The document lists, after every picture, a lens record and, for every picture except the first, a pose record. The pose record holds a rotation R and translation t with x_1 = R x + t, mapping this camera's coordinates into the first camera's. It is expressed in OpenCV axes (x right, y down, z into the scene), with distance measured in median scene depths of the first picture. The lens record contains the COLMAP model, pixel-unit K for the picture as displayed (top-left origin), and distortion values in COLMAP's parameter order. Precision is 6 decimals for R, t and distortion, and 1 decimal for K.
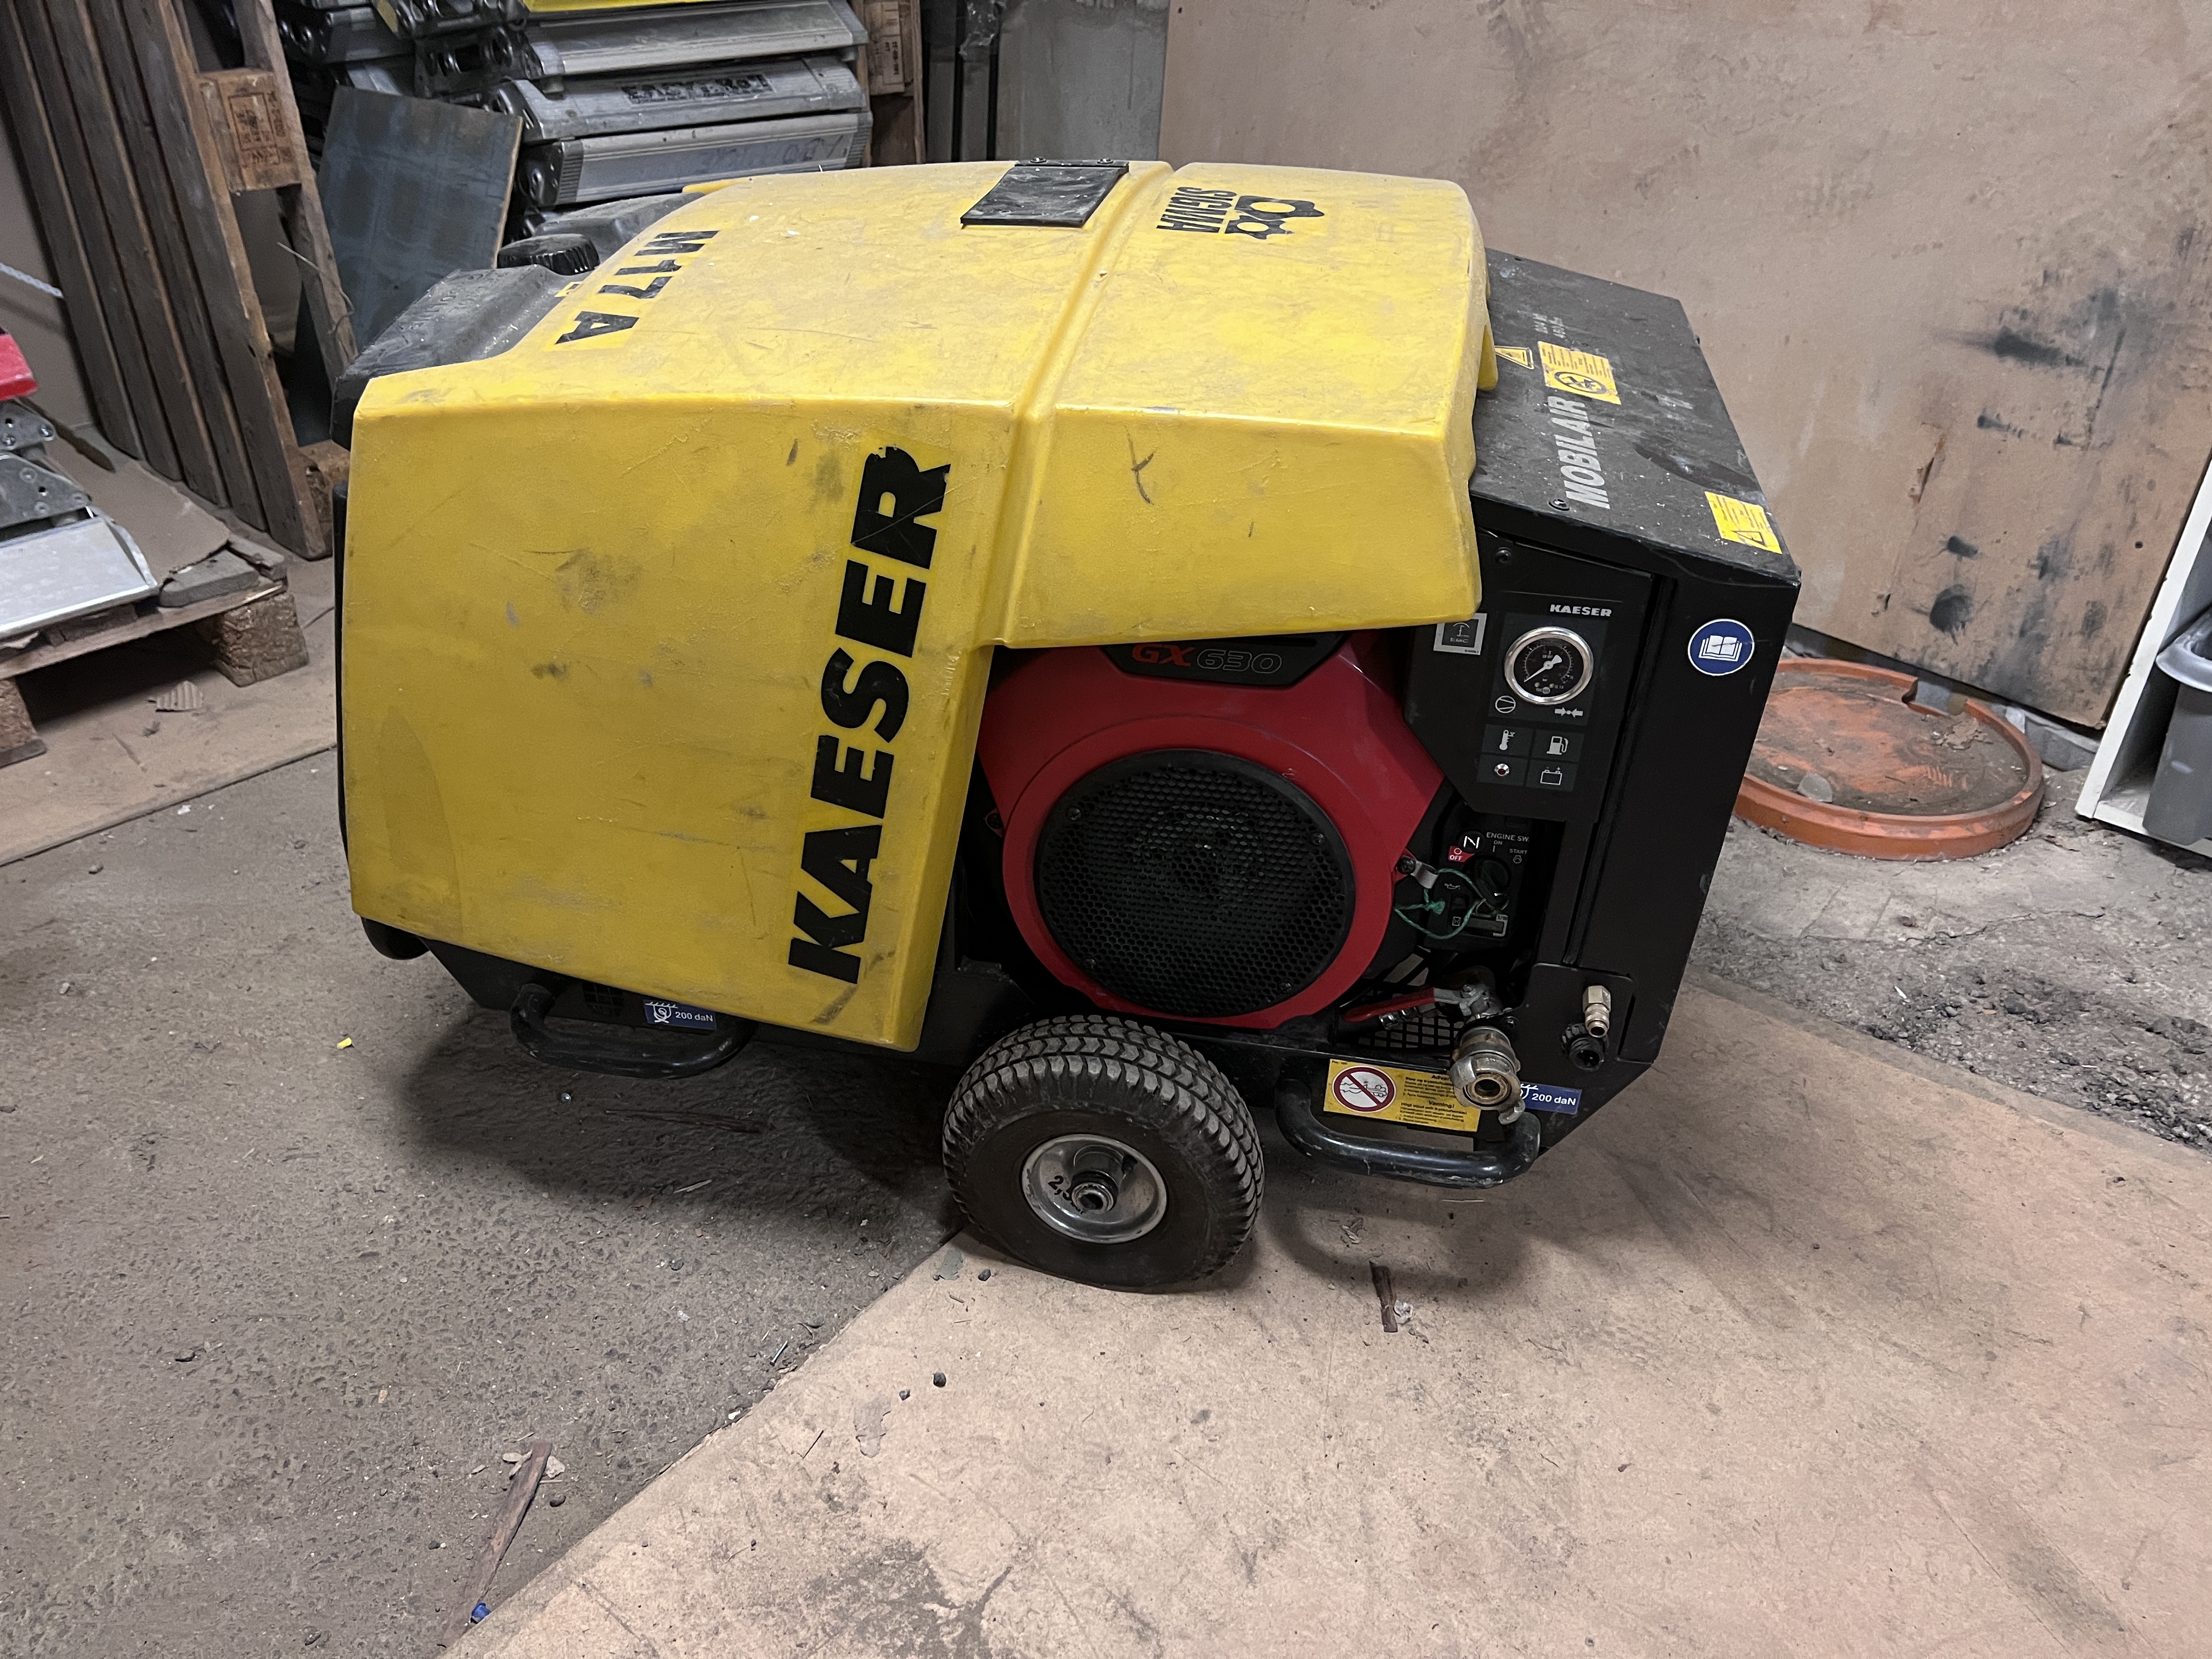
lens RADIAL K [[1683.0, 0, 1113.4], [0, 1683.0, 822.6], [0, 0, 1]] dist [0.036407, -0.047572]
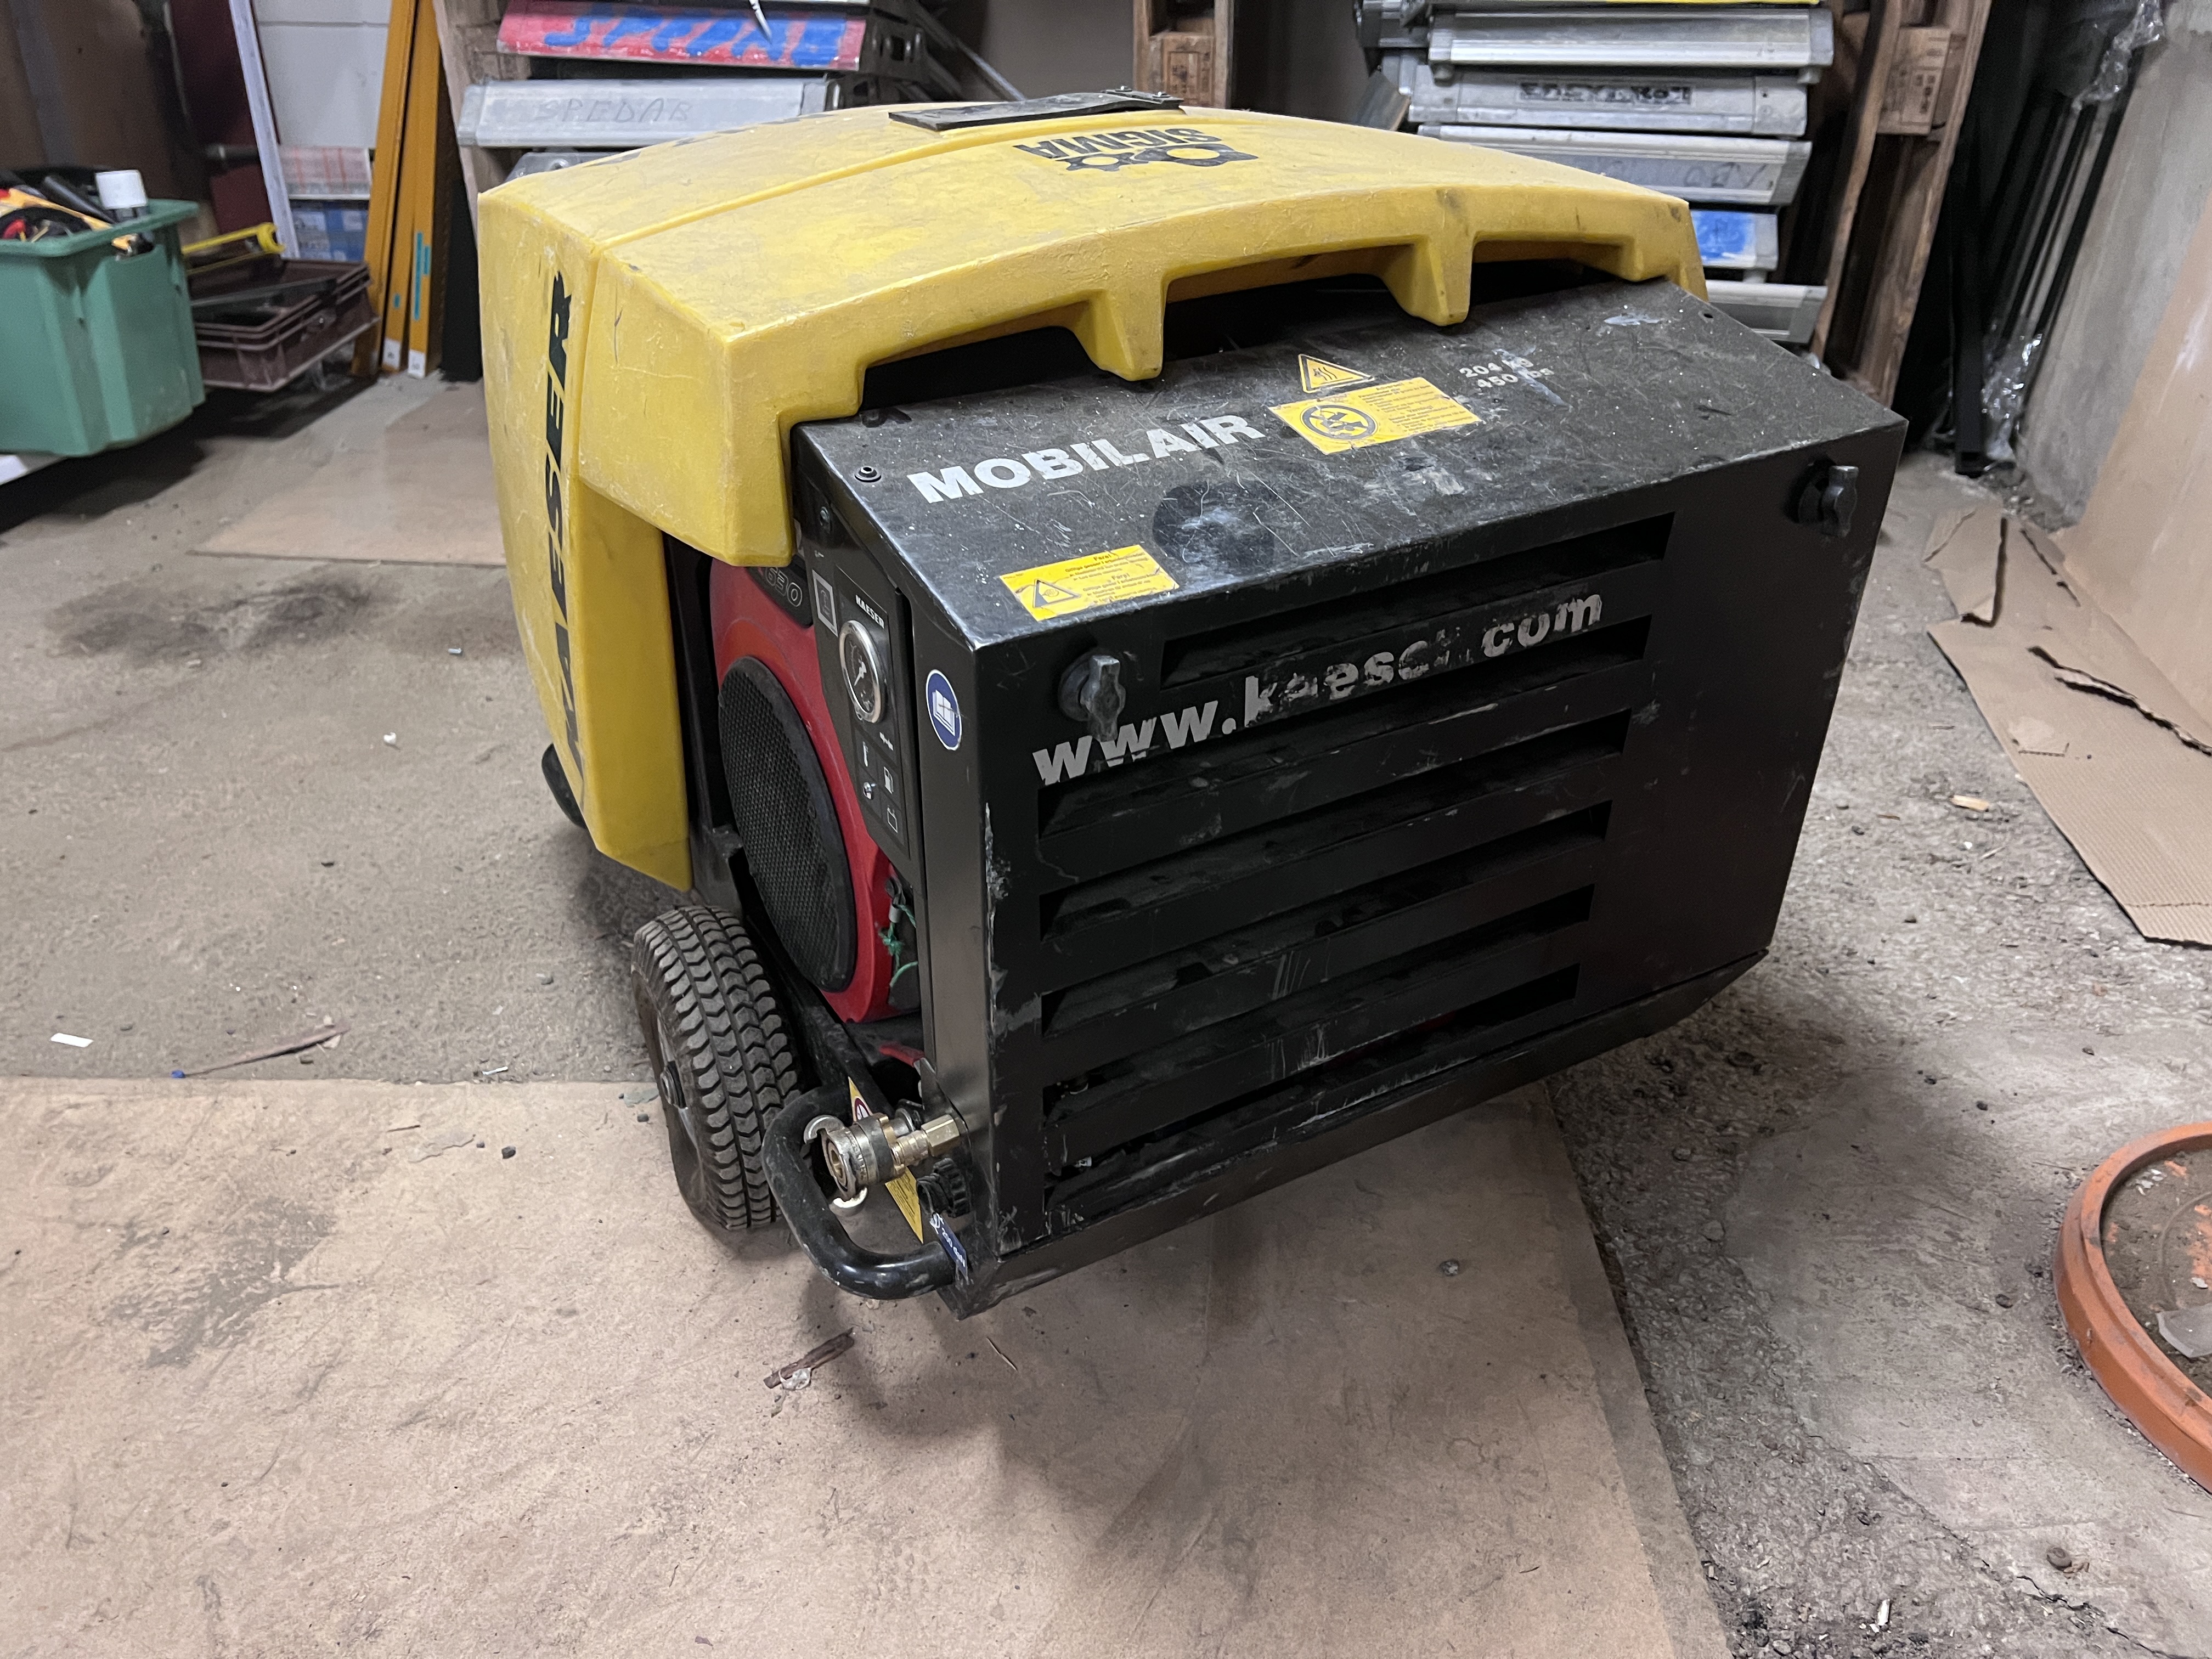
lens RADIAL K [[1683.0, 0, 1101.4], [0, 1683.0, 821.0], [0, 0, 1]] dist [0.036407, -0.047572]
pose [[0.621679, 0.380436, -0.684678, 0.773405], [-0.406312, 0.903952, 0.133348, -0.155983], [0.669646, 0.195293, 0.716543, 0.427714]]
